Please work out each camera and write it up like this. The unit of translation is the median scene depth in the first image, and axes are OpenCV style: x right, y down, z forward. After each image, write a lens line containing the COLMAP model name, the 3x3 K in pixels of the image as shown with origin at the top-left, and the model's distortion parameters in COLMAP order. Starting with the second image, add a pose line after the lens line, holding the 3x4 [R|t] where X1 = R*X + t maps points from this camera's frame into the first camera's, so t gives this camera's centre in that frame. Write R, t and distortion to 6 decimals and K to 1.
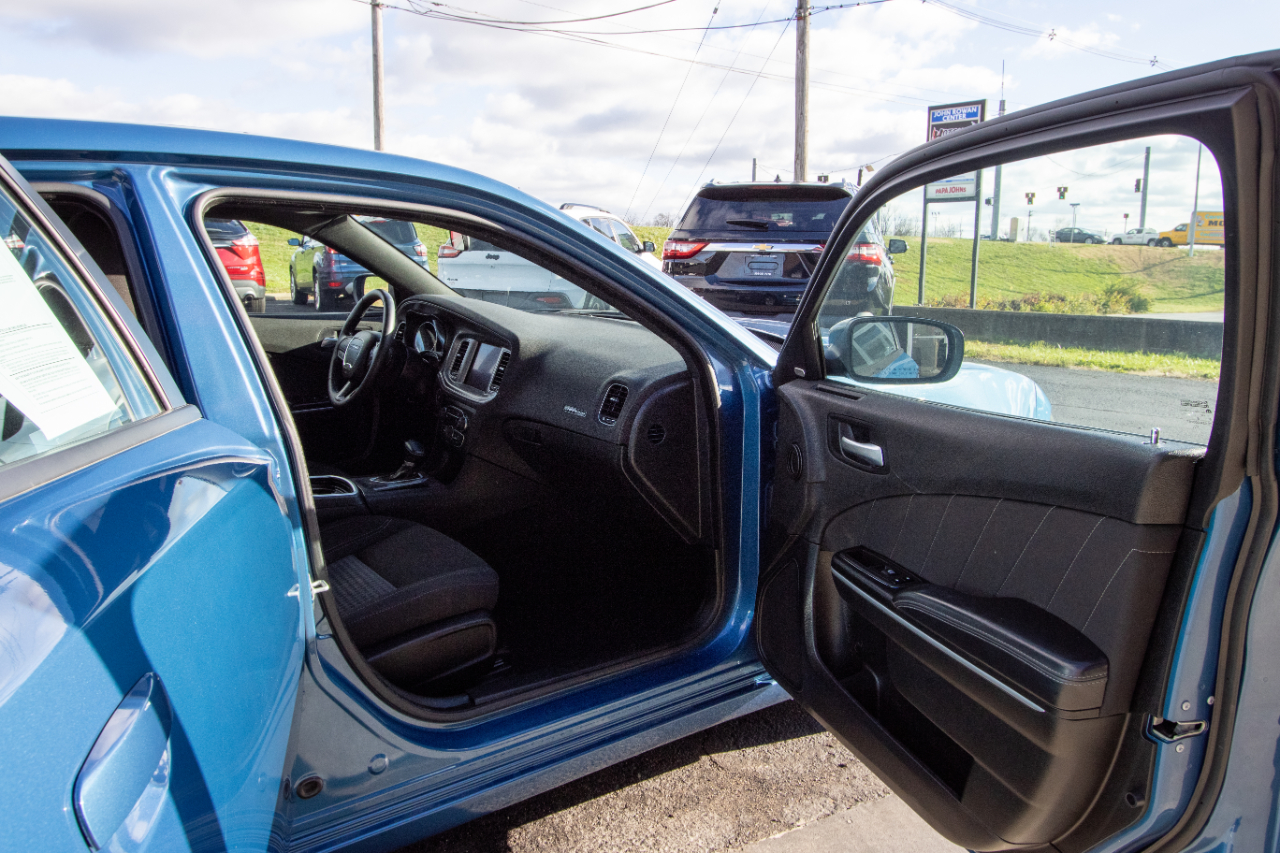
lens RADIAL K [[888.0, 0, 612.4], [0, 888.0, 397.4], [0, 0, 1]] dist [-0.012348, 0.001242]
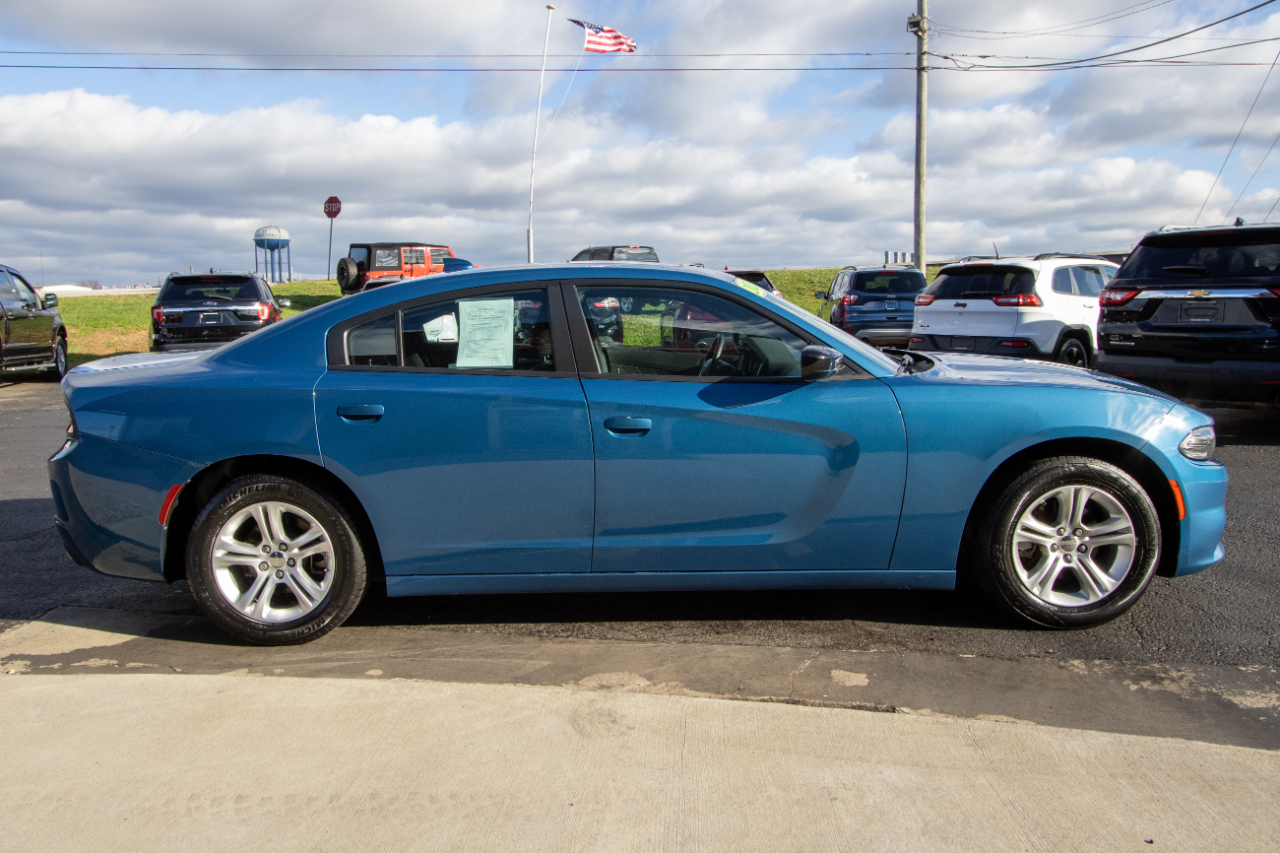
lens RADIAL K [[888.0, 0, 612.4], [0, 888.0, 397.4], [0, 0, 1]] dist [-0.012348, 0.001242]
pose [[0.818162, 0.037899, -0.573738, 0.567597], [-0.068778, 0.997112, -0.032213, 0.069808], [0.570860, 0.065816, 0.818405, -0.514157]]
